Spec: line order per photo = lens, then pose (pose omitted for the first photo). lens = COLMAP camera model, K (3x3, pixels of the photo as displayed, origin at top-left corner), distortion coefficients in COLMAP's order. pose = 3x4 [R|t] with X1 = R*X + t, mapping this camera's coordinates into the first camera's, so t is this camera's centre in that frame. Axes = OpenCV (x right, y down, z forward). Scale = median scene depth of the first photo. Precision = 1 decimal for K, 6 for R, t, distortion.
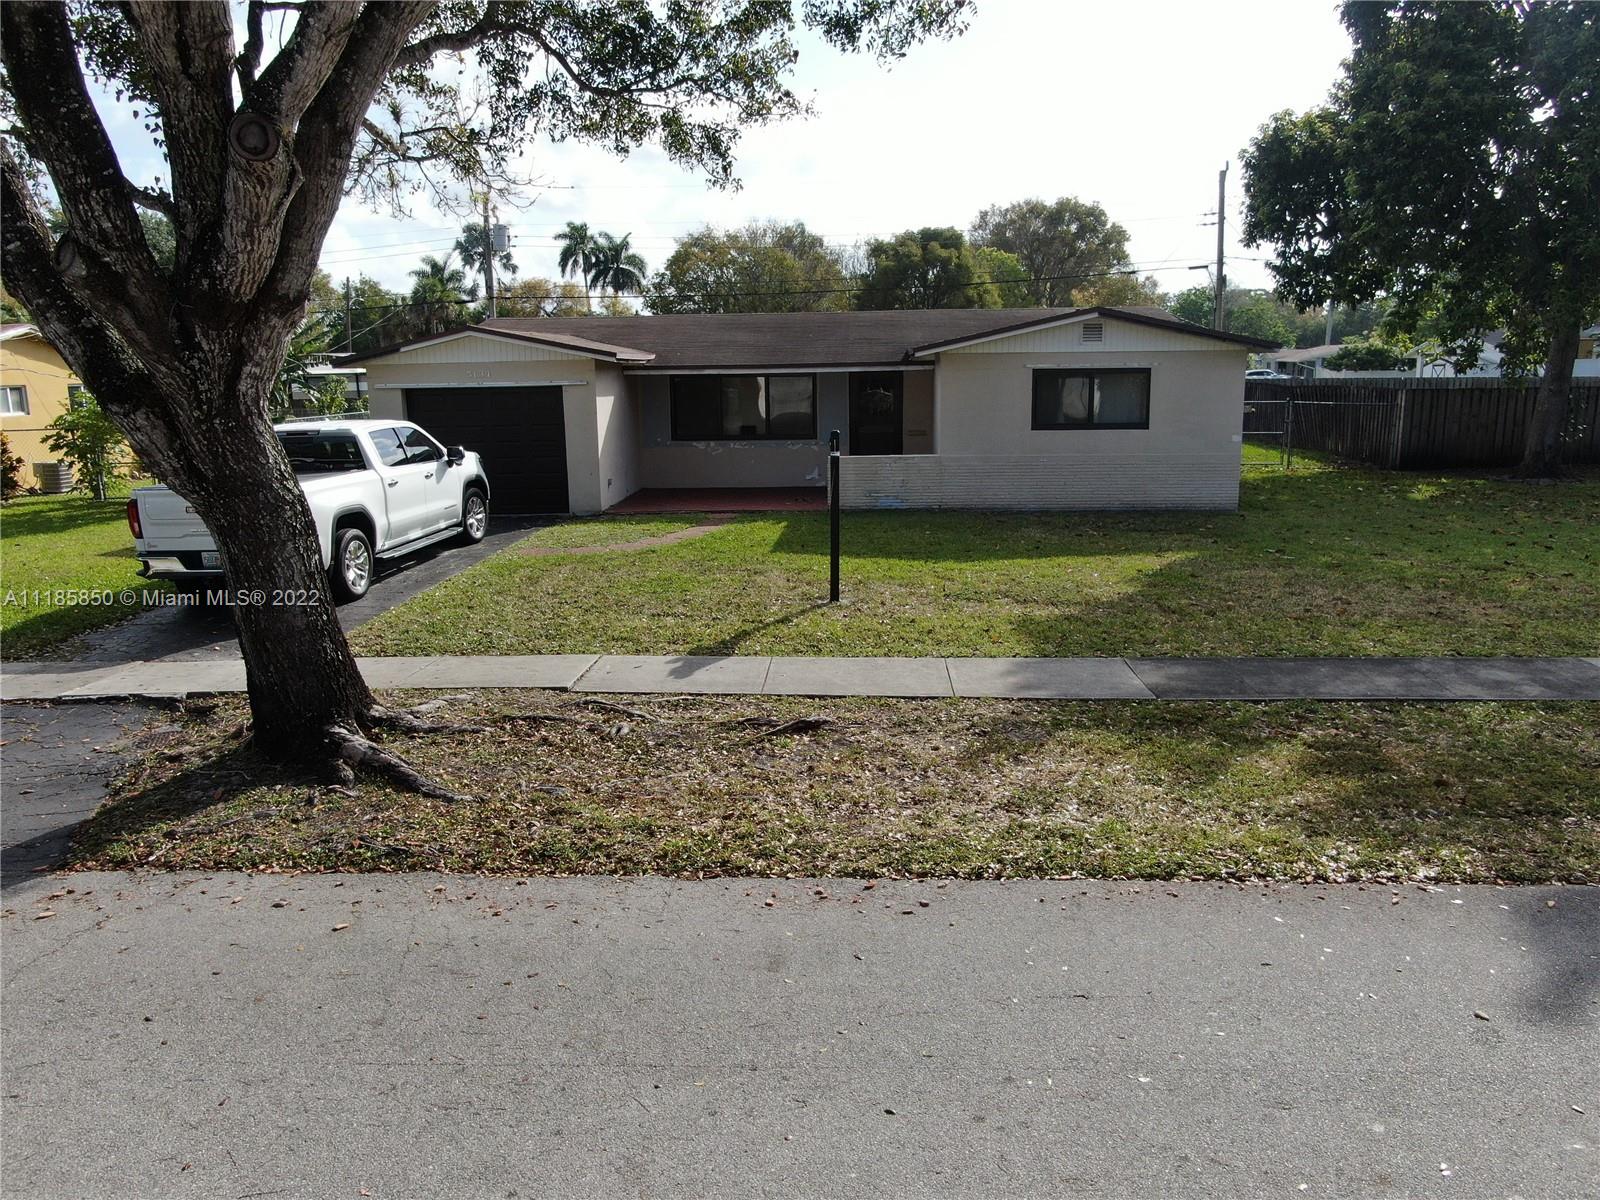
lens RADIAL K [[1149.1, 0, 796.5], [0, 1149.1, 602.4], [0, 0, 1]] dist [-0.017234, 0.006389]
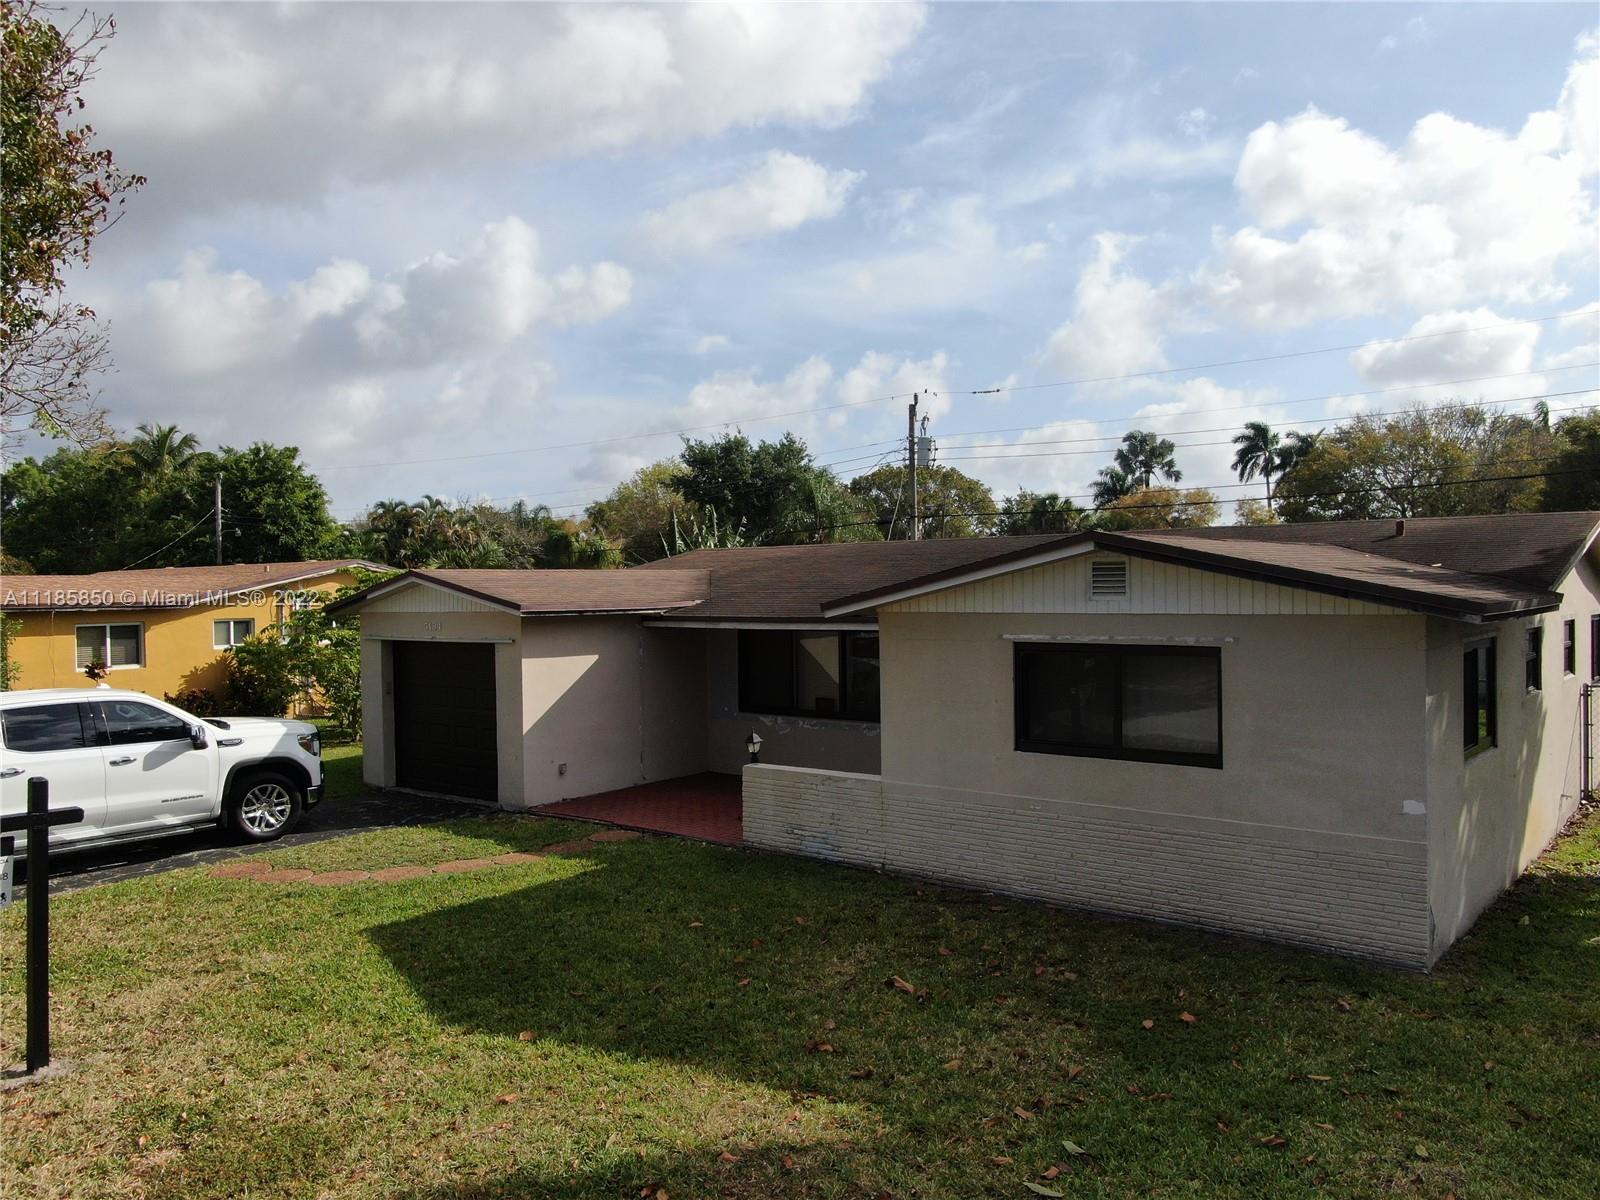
lens RADIAL K [[1196.6, 0, 805.8], [0, 1196.6, 609.2], [0, 0, 1]] dist [-0.012106, -0.005453]
pose [[0.811846, 0.013598, -0.583713, 0.746563], [-0.113856, 0.984224, -0.135426, -0.208088], [0.572663, 0.176404, 0.800587, 0.765739]]
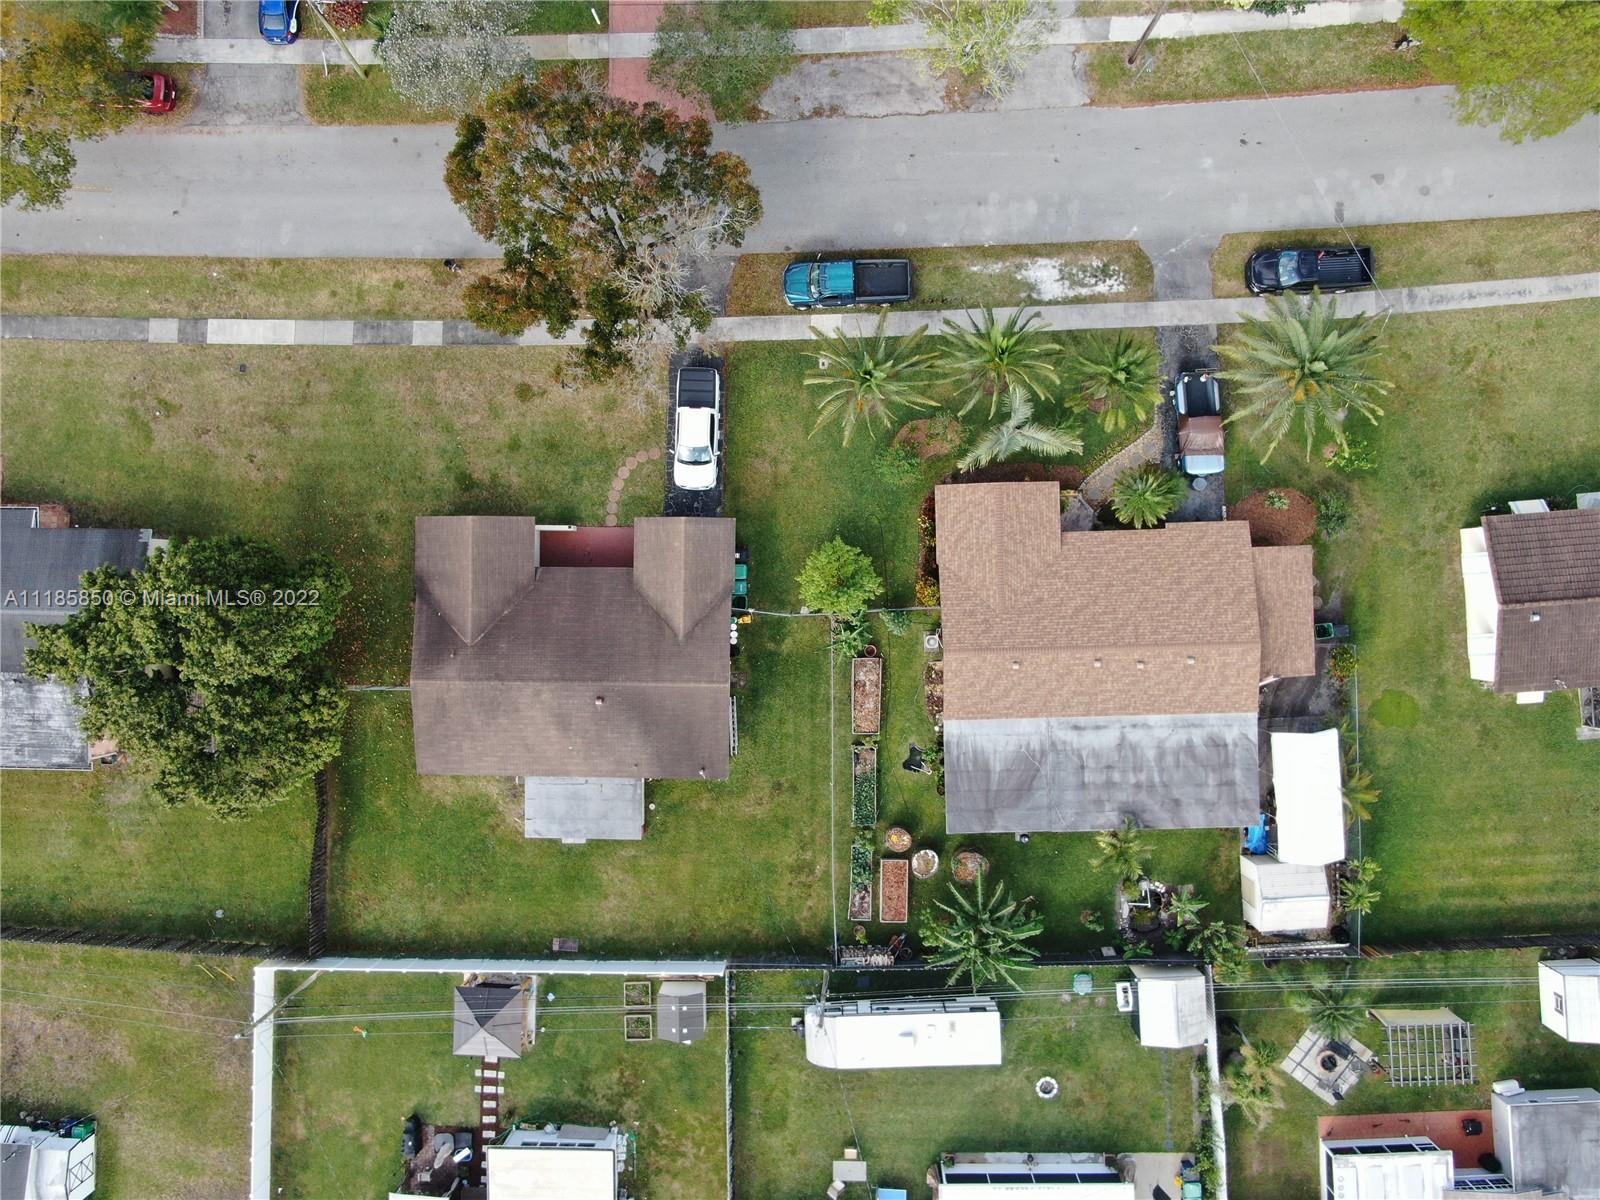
lens RADIAL K [[1157.7, 0, 801.5], [0, 1157.7, 601.8], [0, 0, 1]] dist [-0.009857, -0.002909]
pose [[-0.996177, 0.061640, 0.061905, -1.207433], [0.046440, -0.226551, 0.972891, -5.029258], [0.073994, 0.972047, 0.222823, 0.939019]]
